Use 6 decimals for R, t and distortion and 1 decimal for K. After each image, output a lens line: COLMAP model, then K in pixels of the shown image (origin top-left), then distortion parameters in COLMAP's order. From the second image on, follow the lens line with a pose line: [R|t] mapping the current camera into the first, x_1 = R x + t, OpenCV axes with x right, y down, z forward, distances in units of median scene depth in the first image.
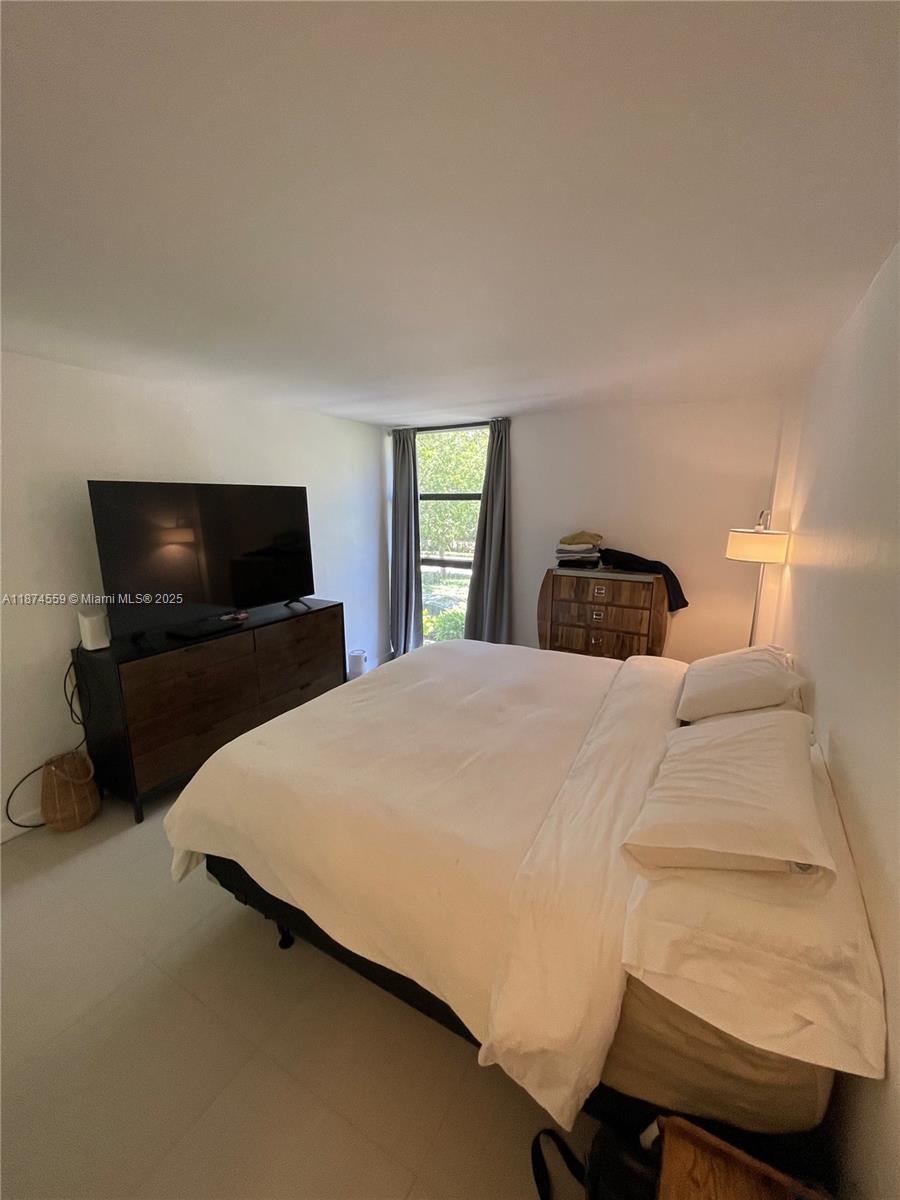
lens RADIAL K [[486.2, 0, 449.9], [0, 486.2, 602.6], [0, 0, 1]] dist [0.003473, -0.000152]
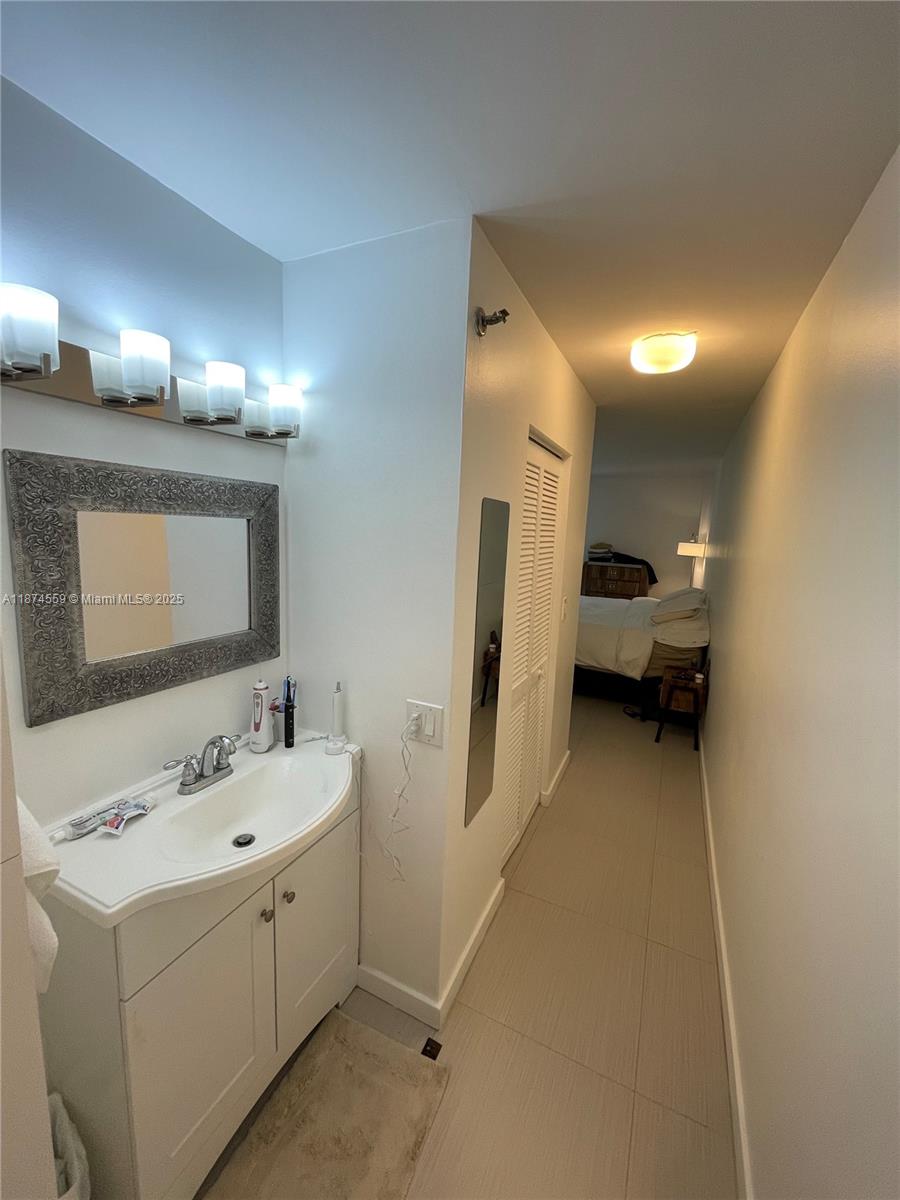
lens RADIAL K [[486.2, 0, 447.8], [0, 486.2, 598.5], [0, 0, 1]] dist [0.003473, -0.000152]
pose [[0.996836, 0.030540, 0.073382, -0.457562], [-0.027085, 0.998498, -0.047618, 0.177486], [-0.074726, 0.045480, 0.996166, -0.811908]]
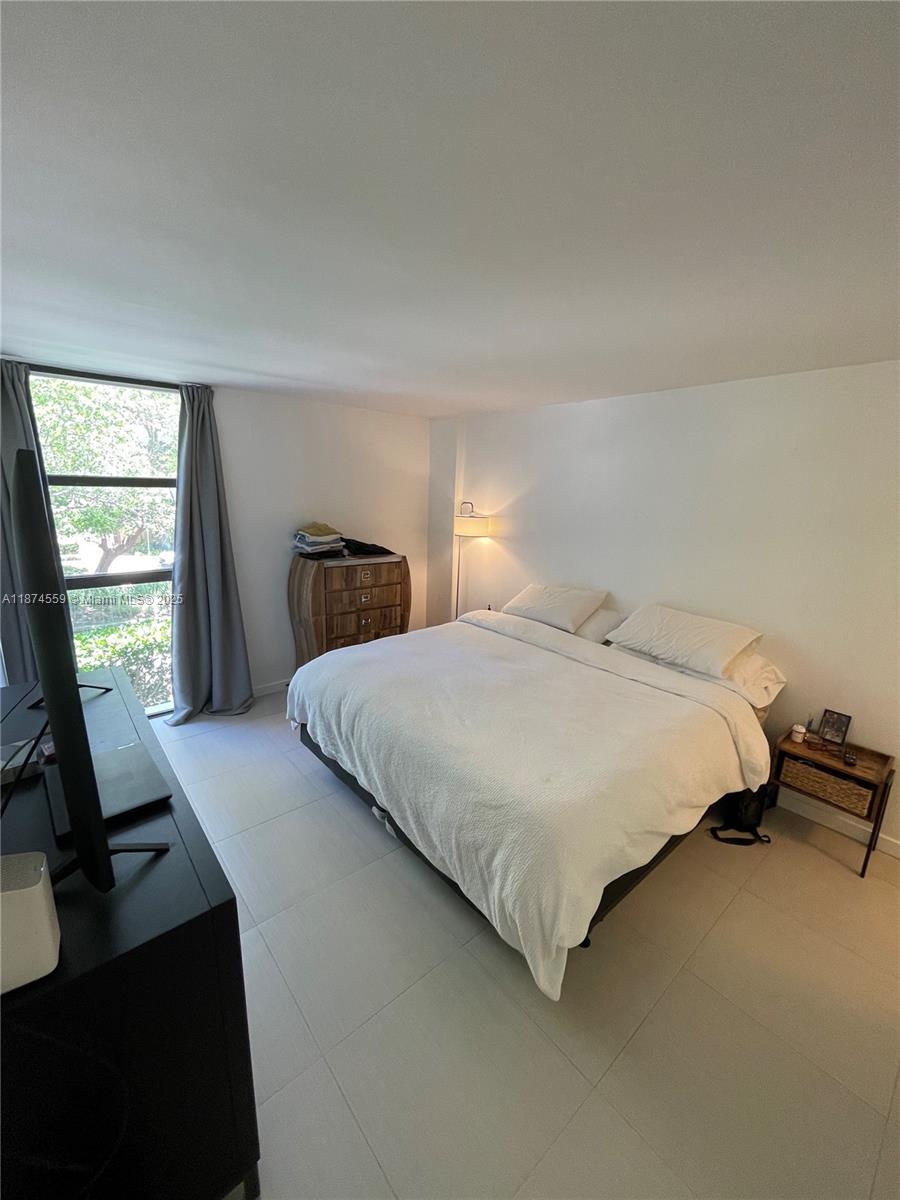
lens RADIAL K [[486.2, 0, 450.1], [0, 486.2, 600.3], [0, 0, 1]] dist [0.003473, -0.000152]
pose [[0.342059, -0.199432, 0.918271, -0.627030], [0.165954, 0.974679, 0.149865, -0.099764], [-0.924908, 0.101128, 0.366495, 0.413784]]
